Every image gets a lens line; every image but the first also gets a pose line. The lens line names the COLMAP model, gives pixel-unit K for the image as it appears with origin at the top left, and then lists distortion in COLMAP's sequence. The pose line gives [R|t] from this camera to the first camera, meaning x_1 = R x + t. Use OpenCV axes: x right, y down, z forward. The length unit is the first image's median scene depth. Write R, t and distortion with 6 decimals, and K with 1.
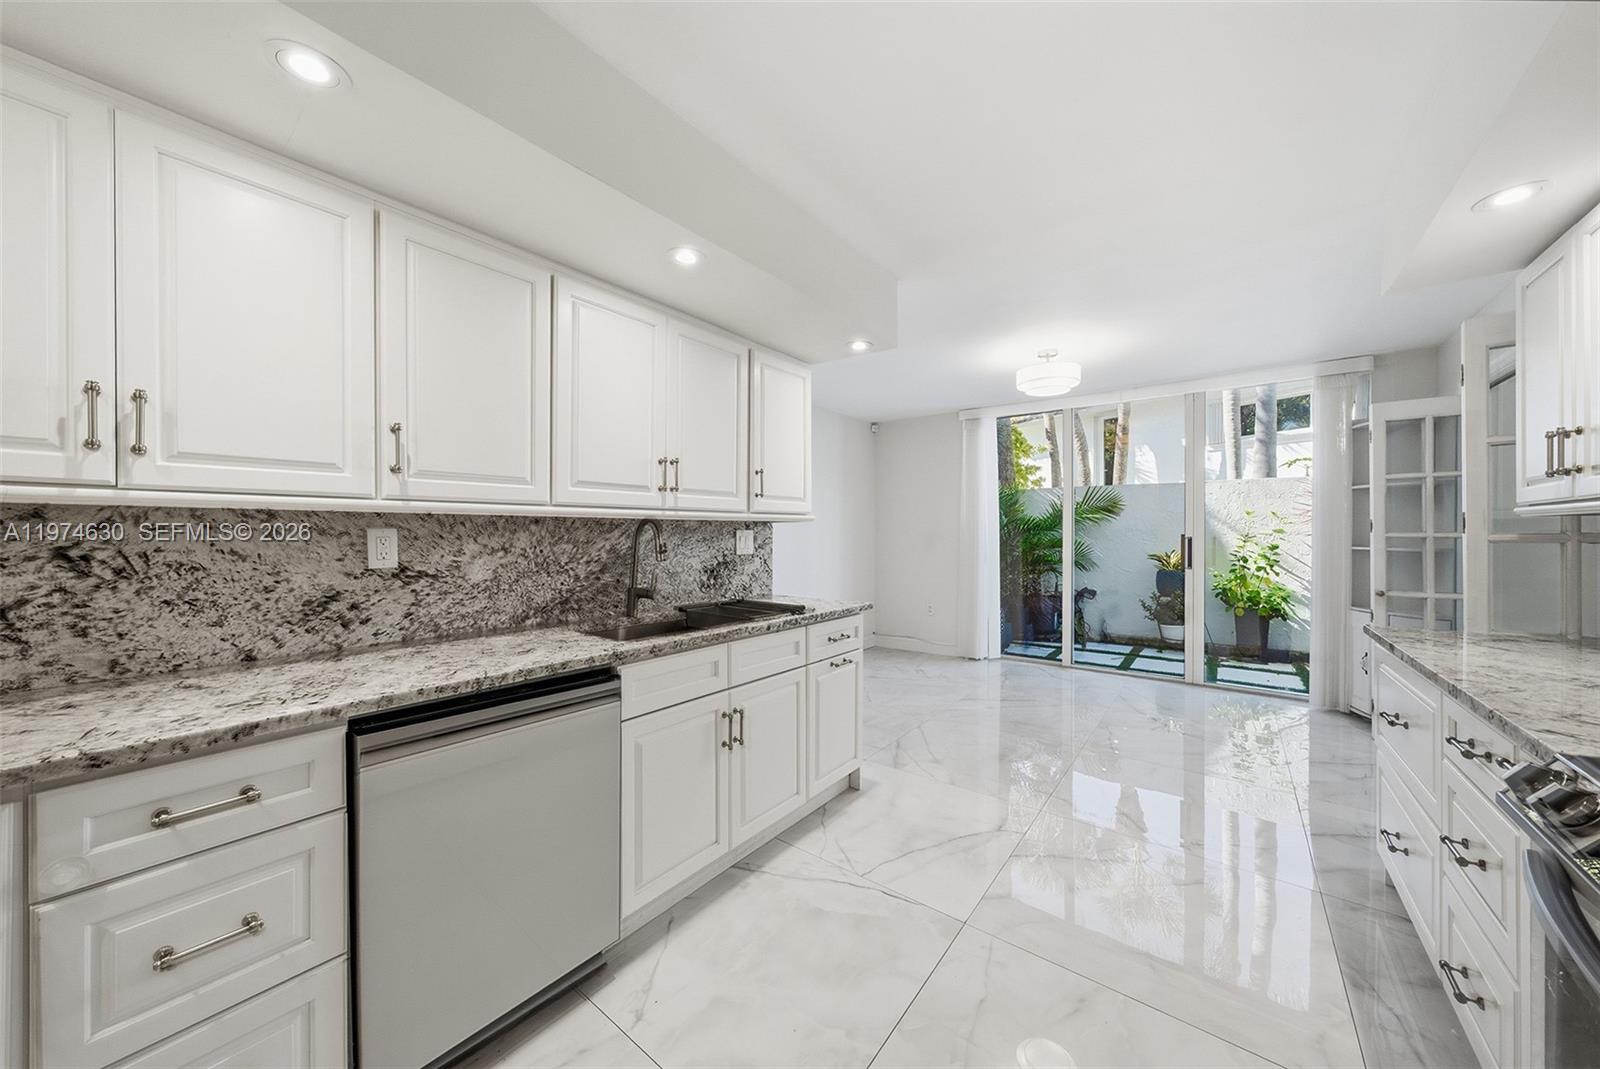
lens RADIAL K [[536.7, 0, 783.6], [0, 536.7, 532.0], [0, 0, 1]] dist [-0.017009, 0.000854]
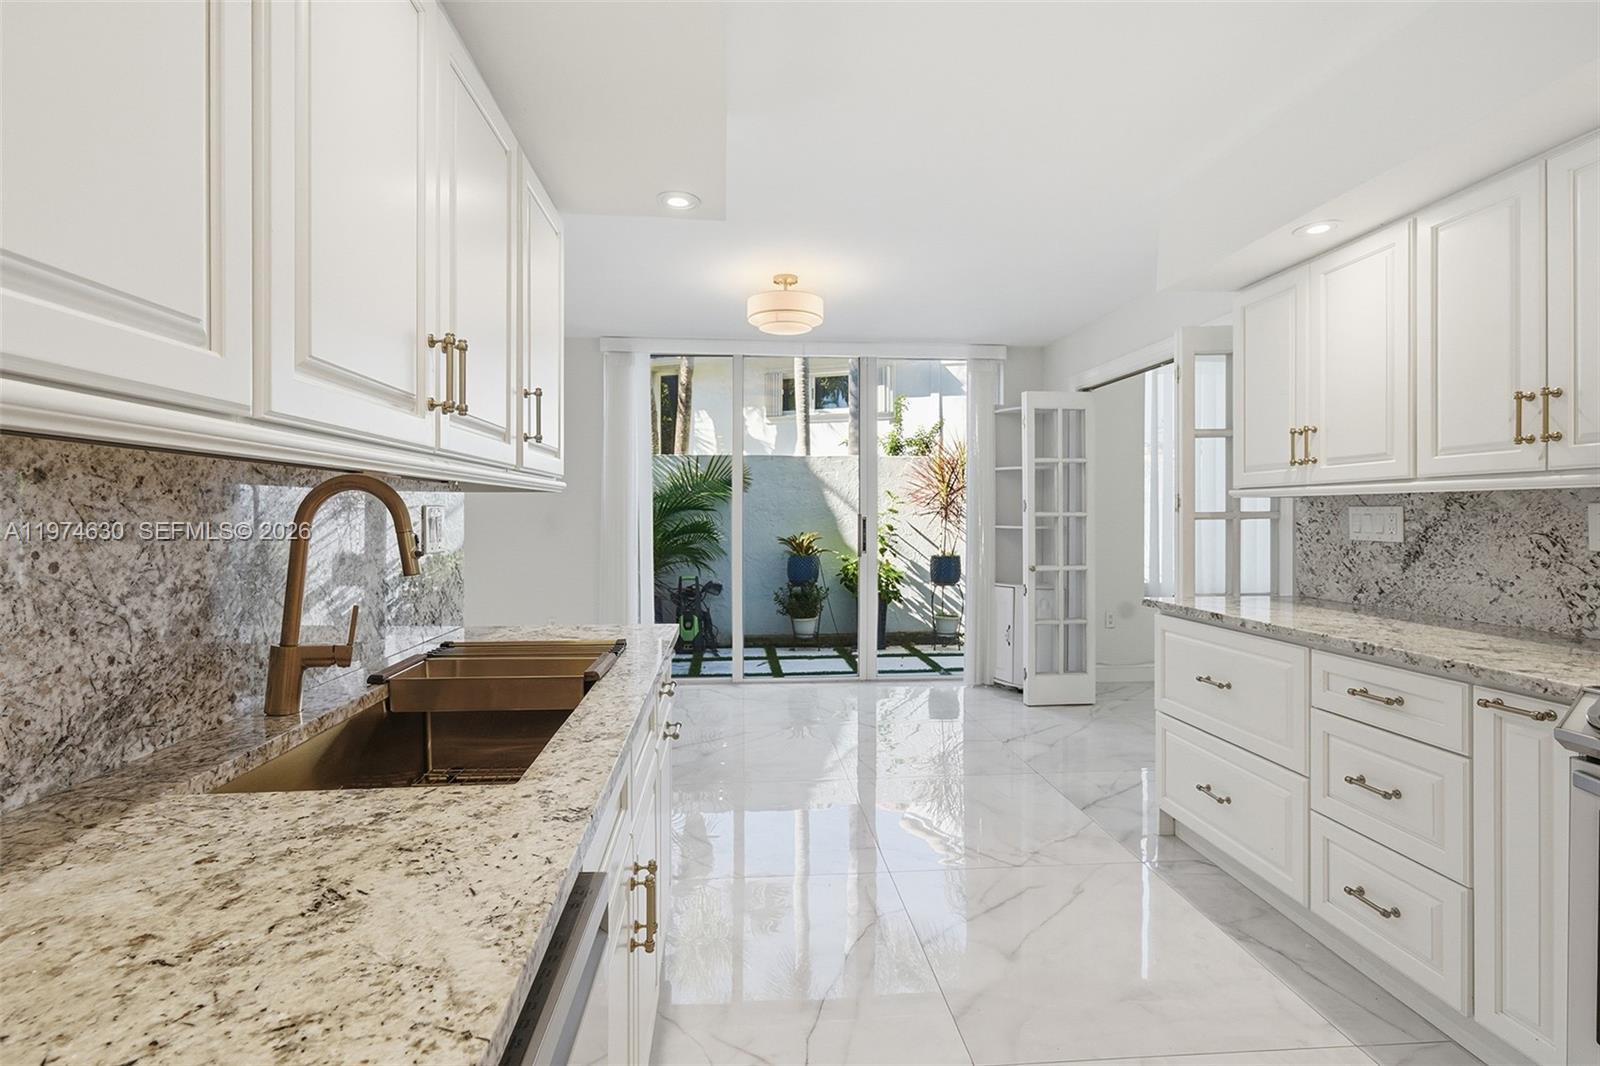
lens RADIAL K [[748.2, 0, 787.3], [0, 748.2, 523.7], [0, 0, 1]] dist [0.004264, 0.000761]
pose [[0.722229, -0.010600, 0.691573, -0.325884], [0.001589, 0.999905, 0.013667, 0.003605], [-0.691652, -0.008772, 0.722178, 0.270783]]
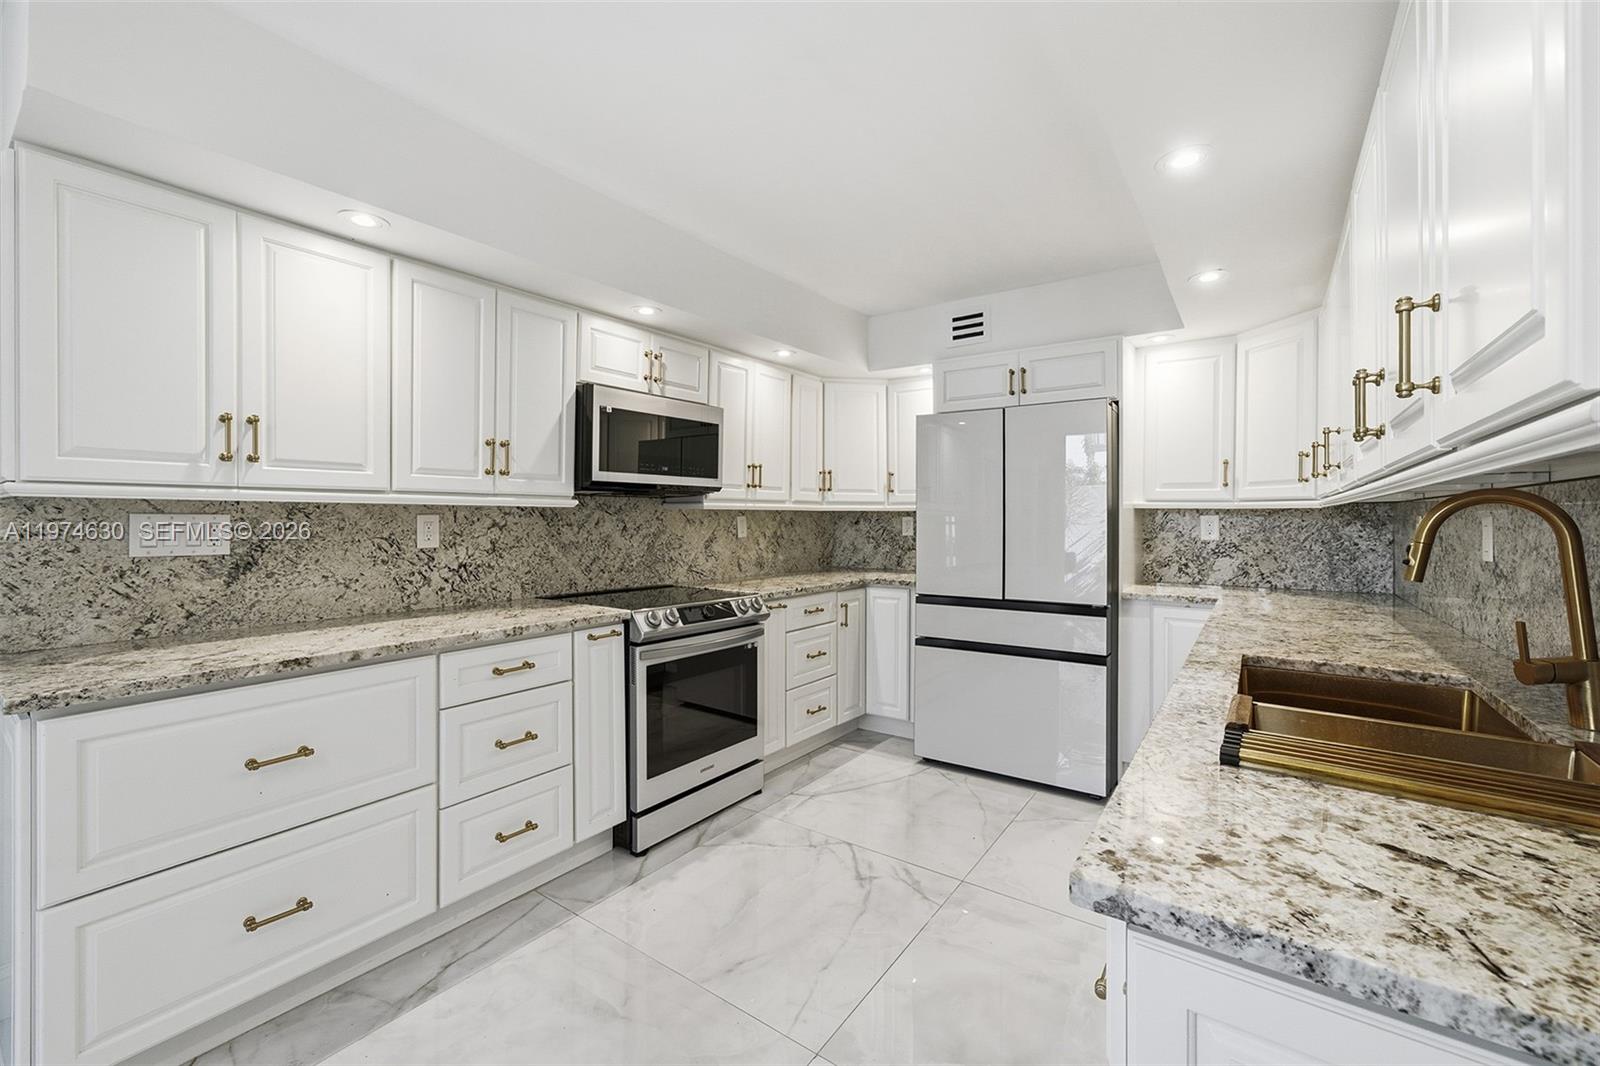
lens RADIAL K [[657.5, 0, 790.3], [0, 657.5, 519.3], [0, 0, 1]] dist [-0.014951, 0.003010]
pose [[-0.997626, -0.001083, -0.068858, 0.274435], [-0.001014, 0.999999, -0.001032, 0.001461], [0.068859, -0.000959, -0.997626, 1.170952]]
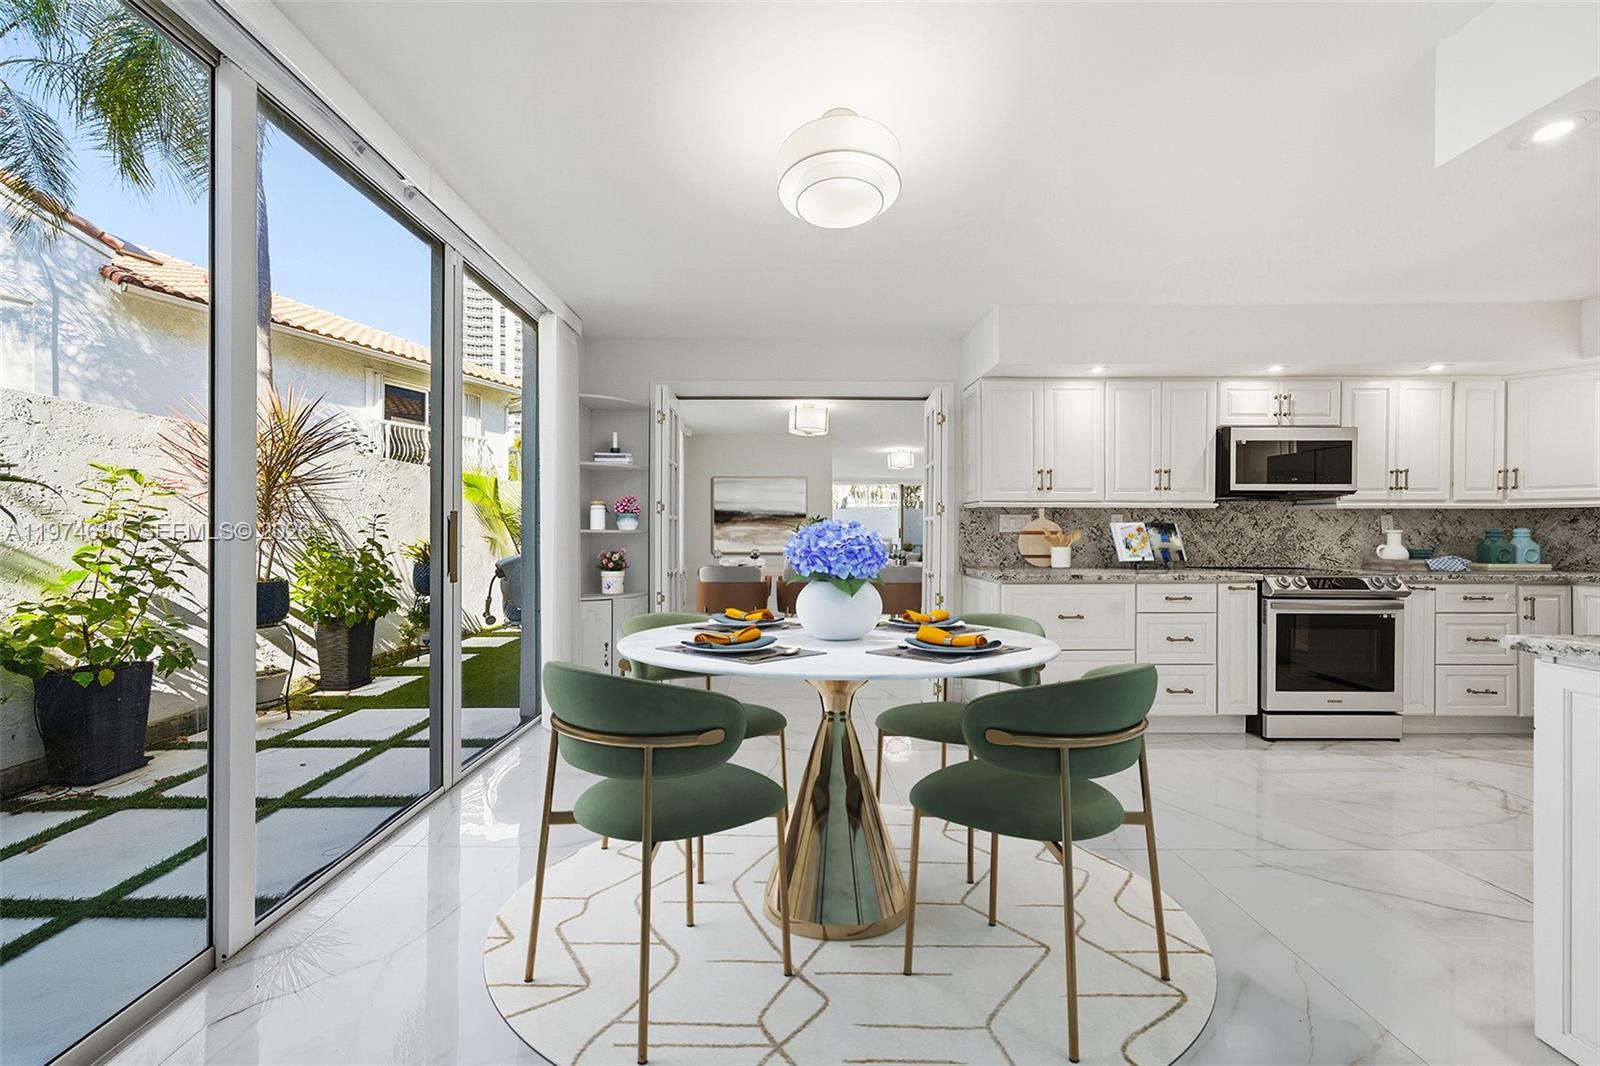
lens RADIAL K [[536.7, 0, 767.6], [0, 536.7, 527.7], [0, 0, 1]] dist [-0.017009, 0.000854]
pose [[-0.612139, -0.002734, 0.790746, 0.193955], [-0.005969, 0.999982, -0.001164, 0.035254], [-0.790728, -0.005432, -0.612144, 1.730635]]
